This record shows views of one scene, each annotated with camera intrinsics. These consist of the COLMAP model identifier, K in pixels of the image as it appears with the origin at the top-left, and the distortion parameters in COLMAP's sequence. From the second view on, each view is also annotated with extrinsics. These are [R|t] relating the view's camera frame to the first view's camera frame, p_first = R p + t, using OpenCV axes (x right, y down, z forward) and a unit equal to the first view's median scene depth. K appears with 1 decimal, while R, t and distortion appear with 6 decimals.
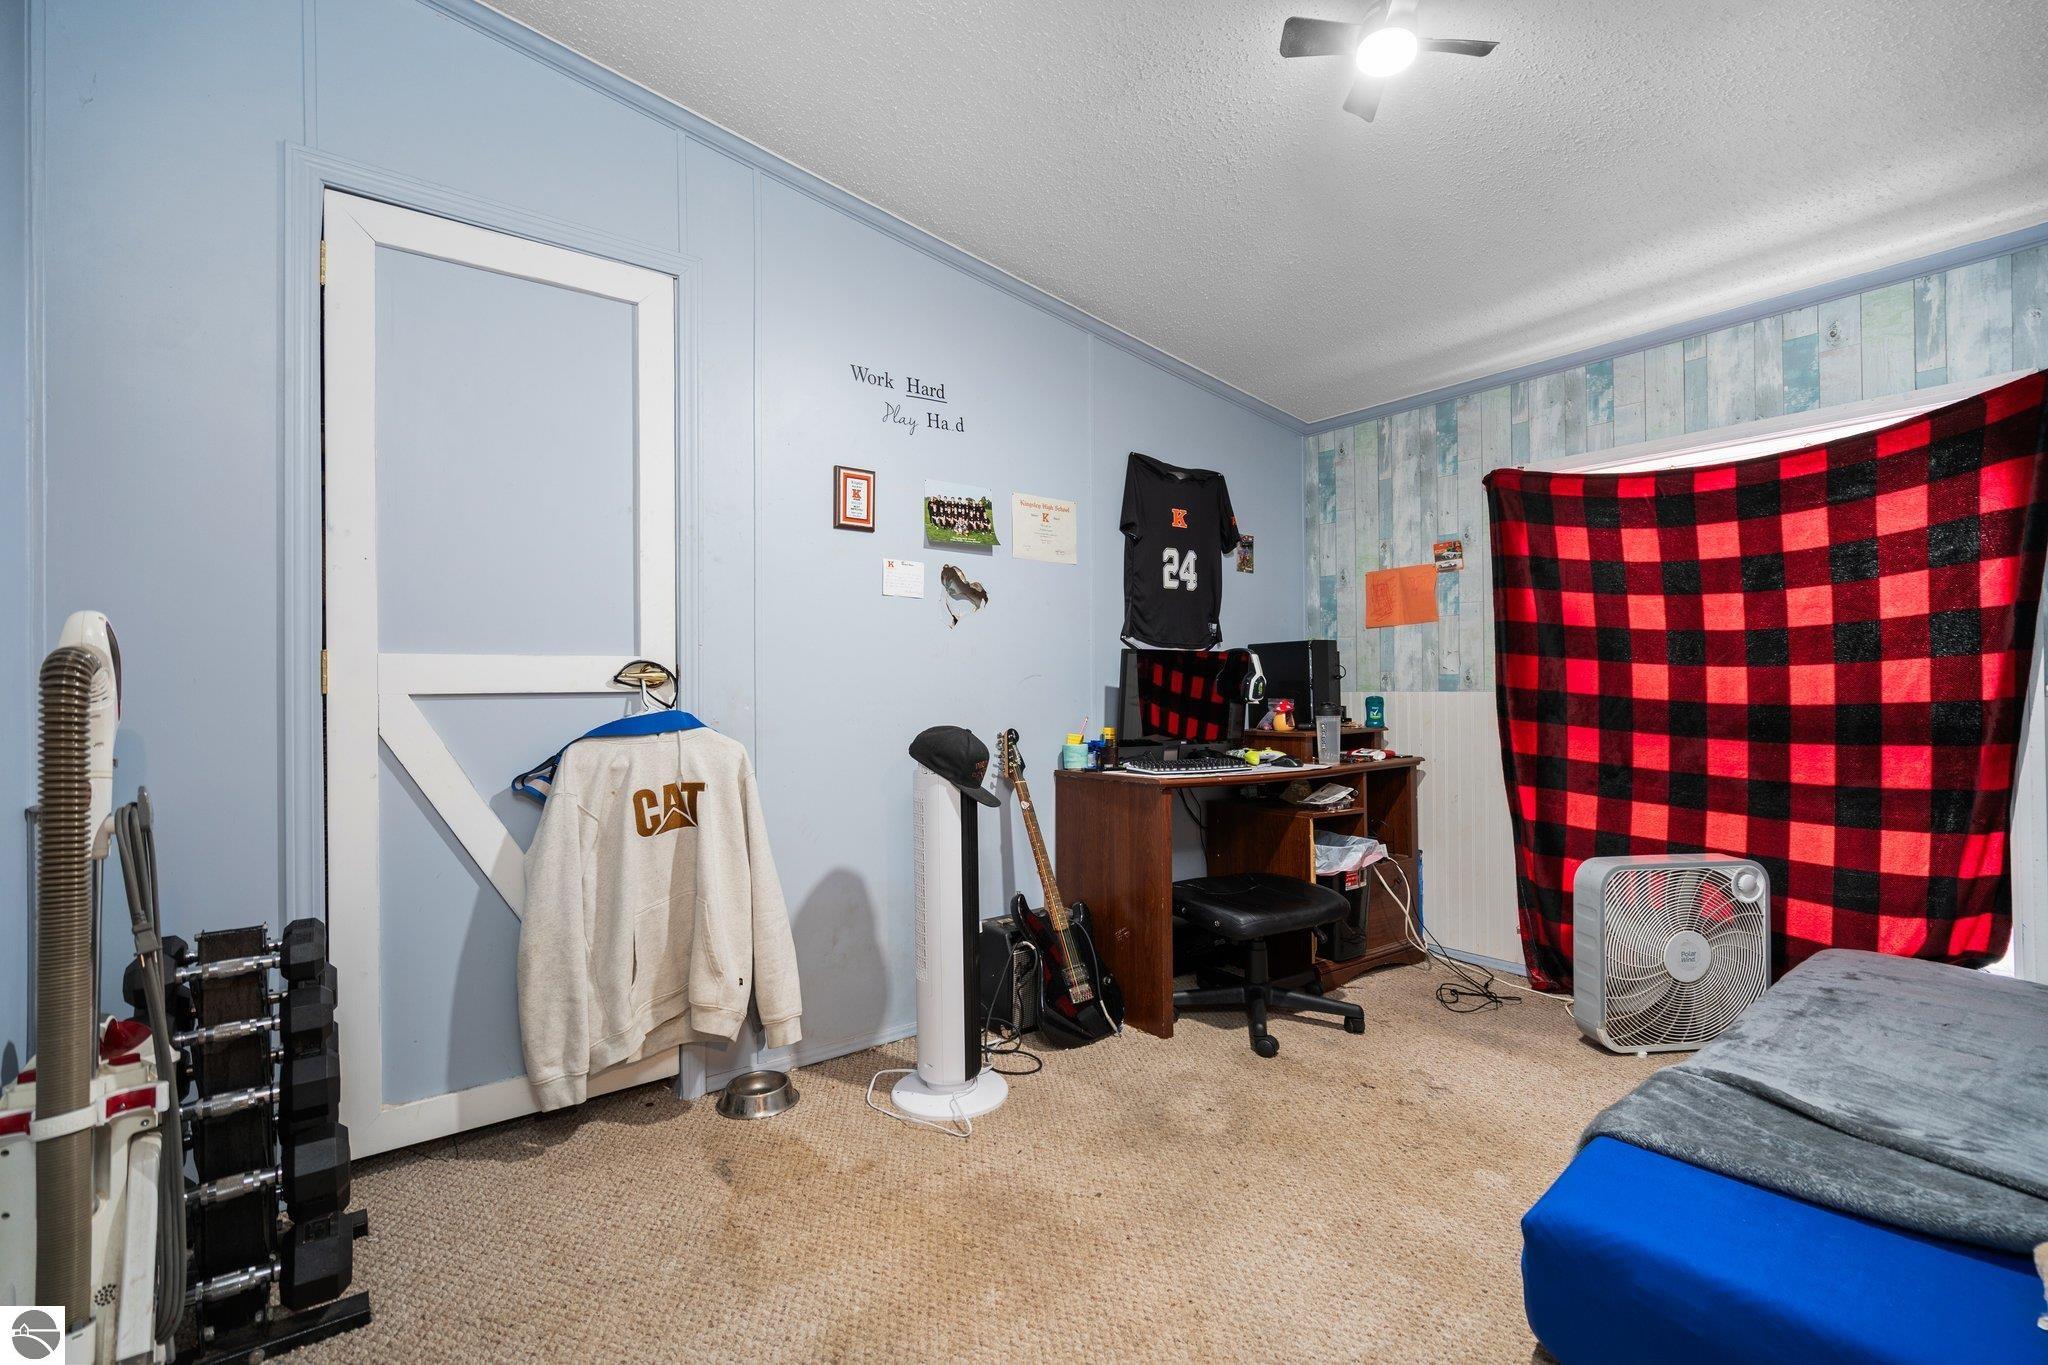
lens RADIAL K [[924.3, 0, 1018.7], [0, 924.3, 677.8], [0, 0, 1]] dist [-0.002282, 0.002252]
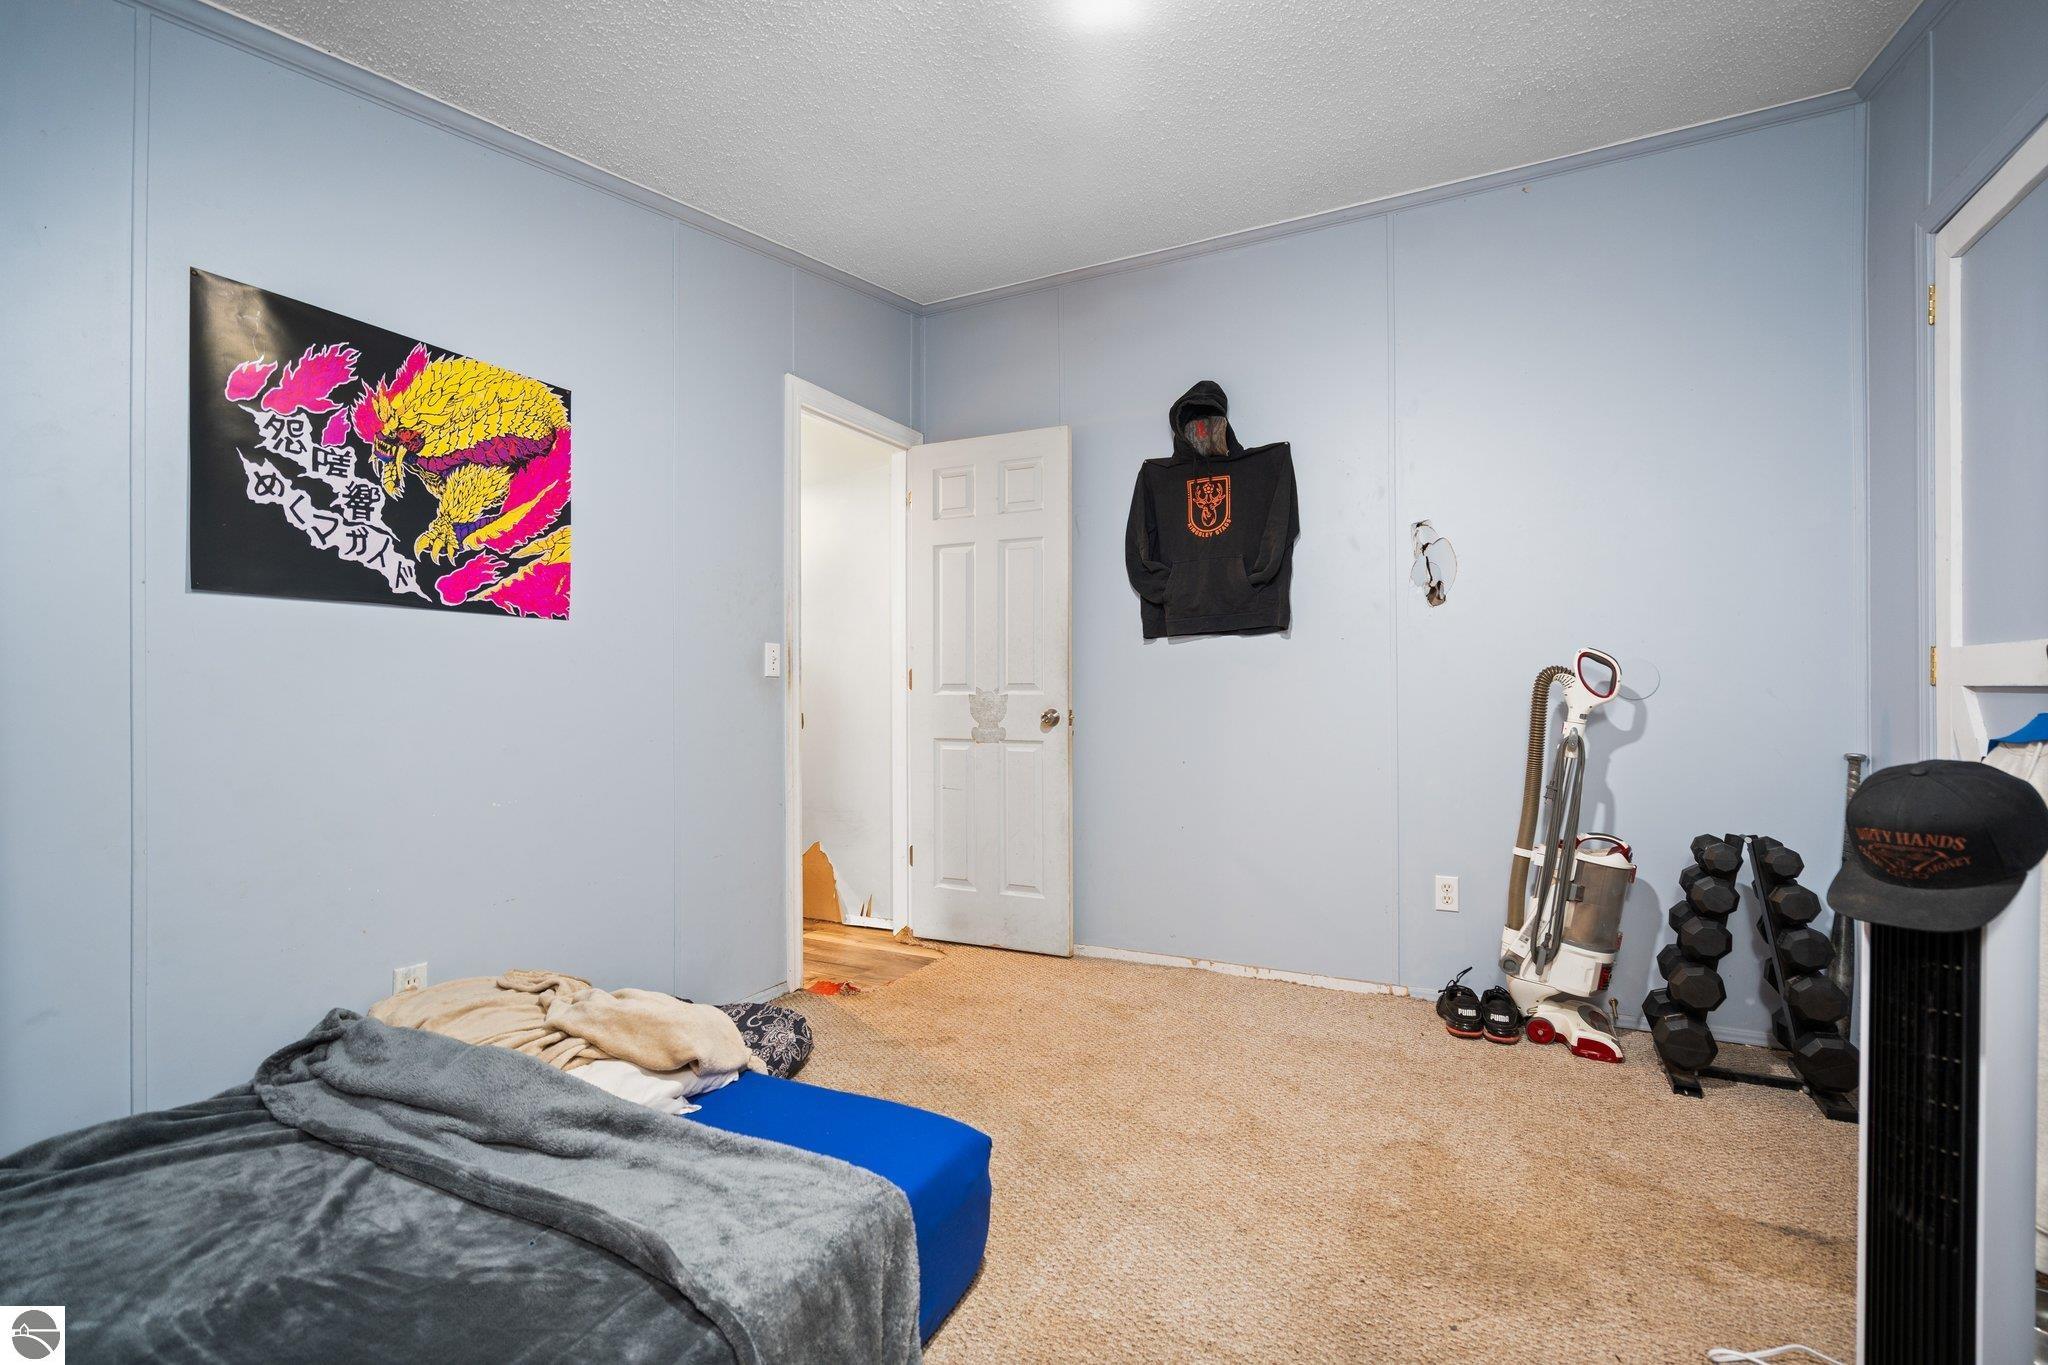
lens RADIAL K [[924.3, 0, 1024.1], [0, 924.3, 678.2], [0, 0, 1]] dist [-0.002282, 0.002252]
pose [[-0.898177, -0.006991, -0.439578, 0.825044], [-0.009792, 0.999944, 0.004105, 0.018007], [0.439525, 0.007991, -0.898195, 1.679611]]
